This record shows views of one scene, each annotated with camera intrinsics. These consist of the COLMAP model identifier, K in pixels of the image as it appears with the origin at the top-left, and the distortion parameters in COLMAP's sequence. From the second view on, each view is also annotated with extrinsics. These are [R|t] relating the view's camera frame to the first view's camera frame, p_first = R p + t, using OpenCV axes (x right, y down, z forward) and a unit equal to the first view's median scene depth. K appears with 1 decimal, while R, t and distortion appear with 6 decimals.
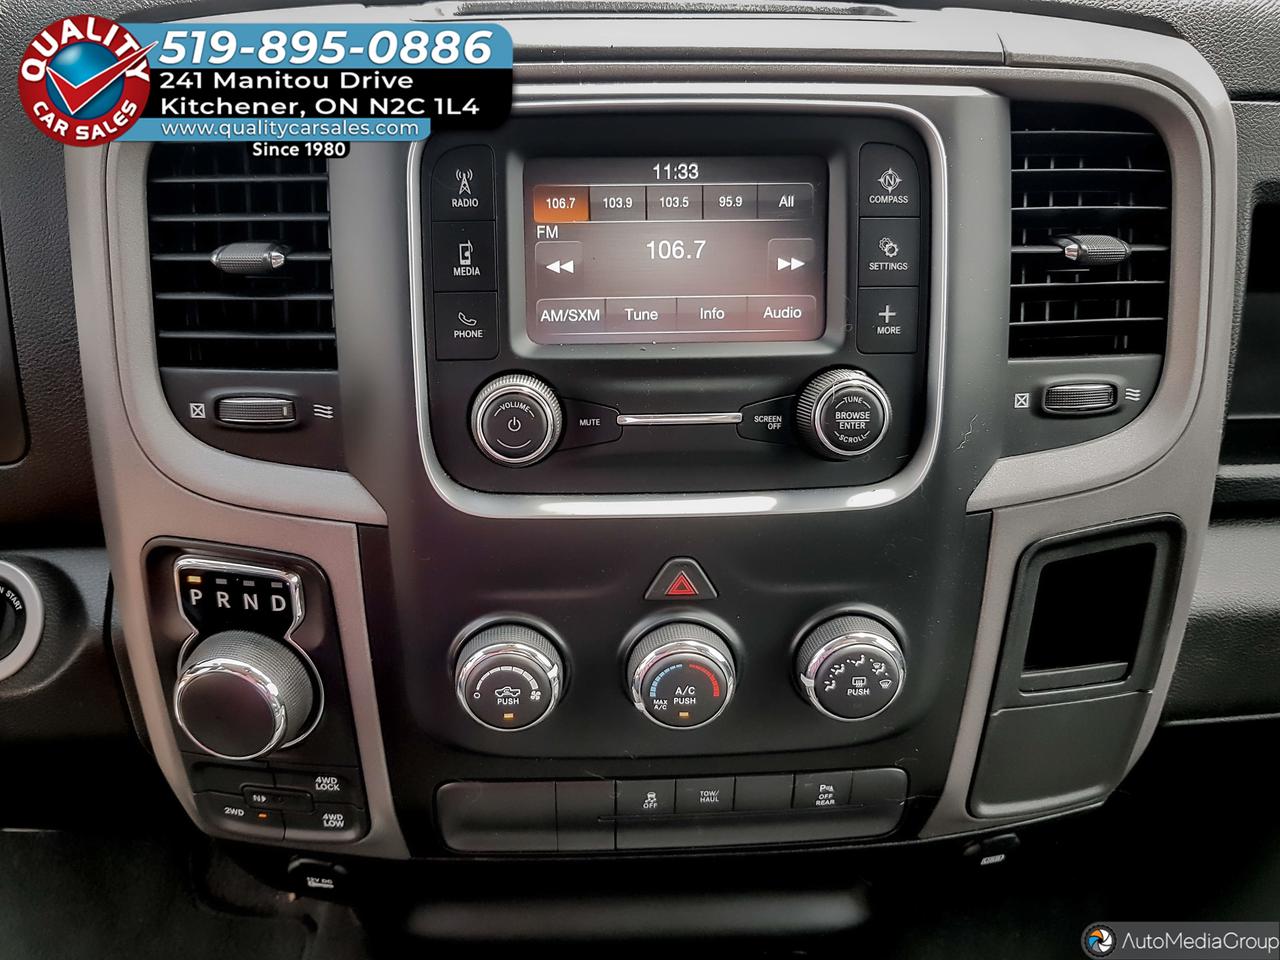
lens RADIAL K [[1112.1, 0, 585.1], [0, 1112.1, 491.3], [0, 0, 1]] dist [-0.000187, -0.032626]
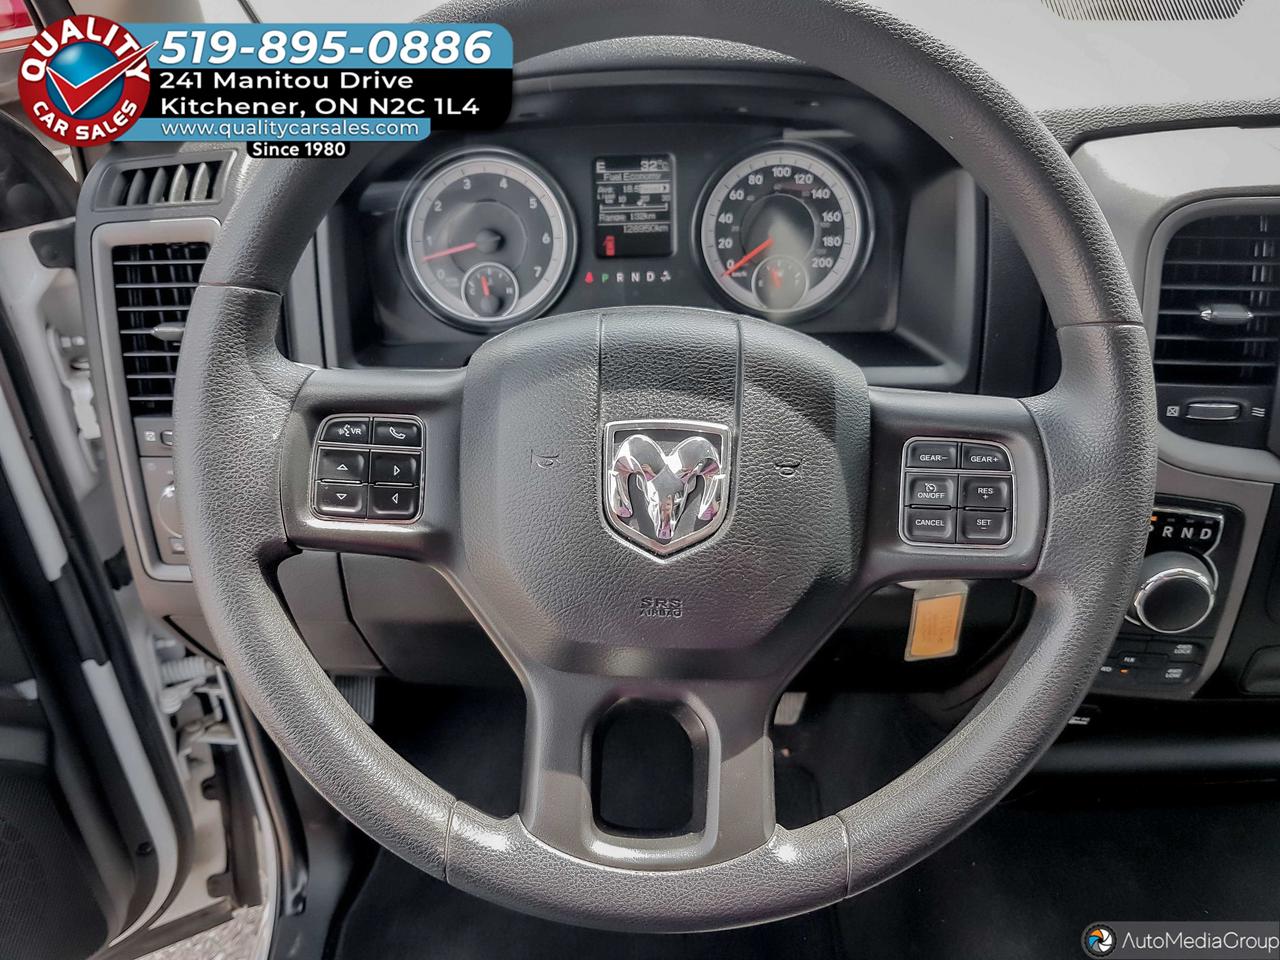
lens RADIAL K [[1052.6, 0, 586.7], [0, 1052.6, 505.7], [0, 0, 1]] dist [-0.011899, -0.053997]
pose [[0.999766, -0.005774, -0.020858, -1.152071], [0.007684, 0.995666, 0.092684, -0.083085], [0.020233, -0.092823, 0.995477, -0.482675]]
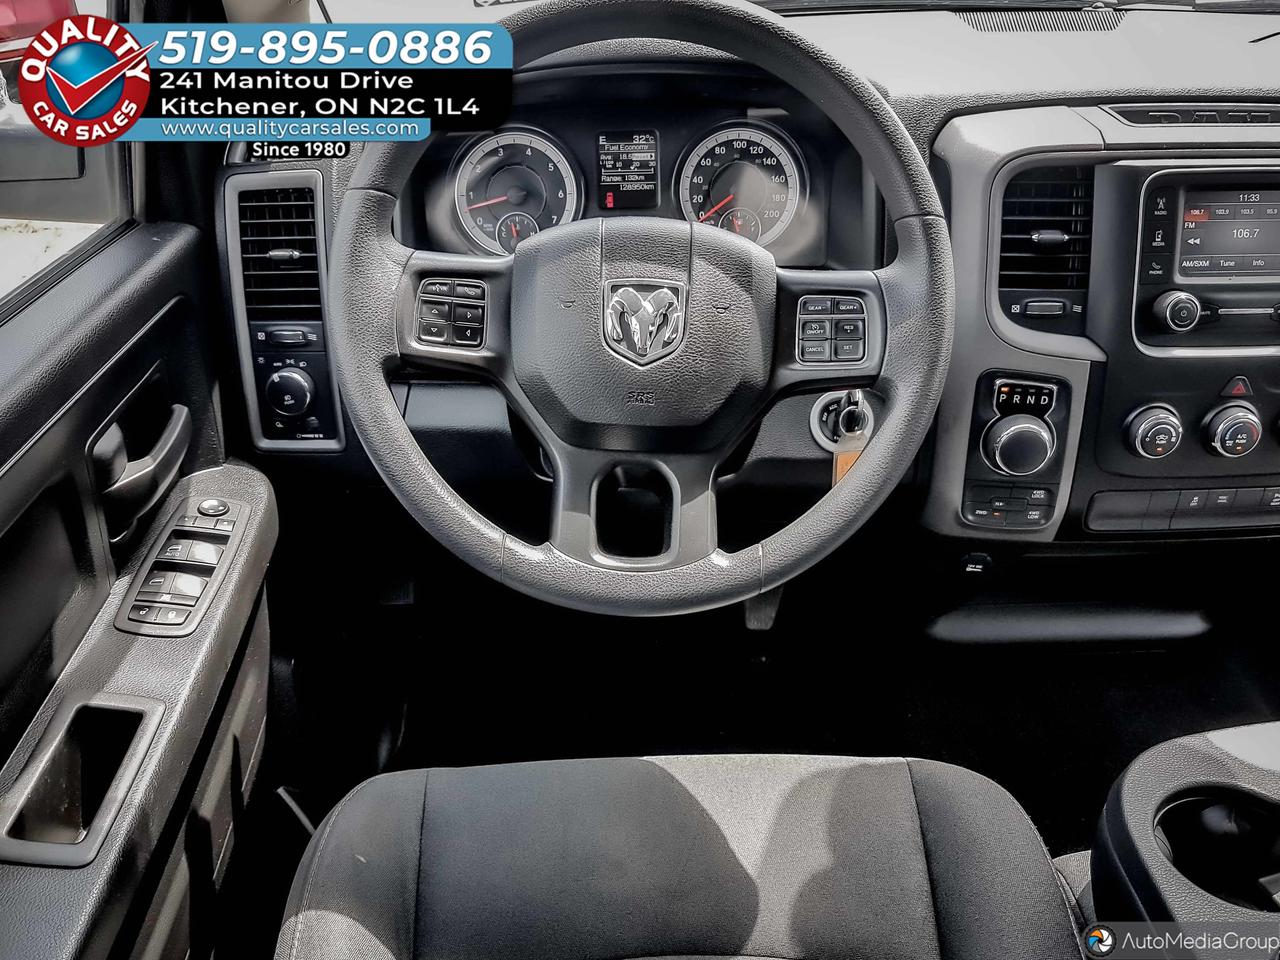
lens RADIAL K [[1112.1, 0, 617.0], [0, 1112.1, 504.8], [0, 0, 1]] dist [-0.000187, -0.032626]
pose [[0.999966, -0.006810, 0.004550, -1.146767], [0.006527, 0.998201, 0.059592, 0.174603], [-0.004948, -0.059561, 0.998212, -1.177318]]
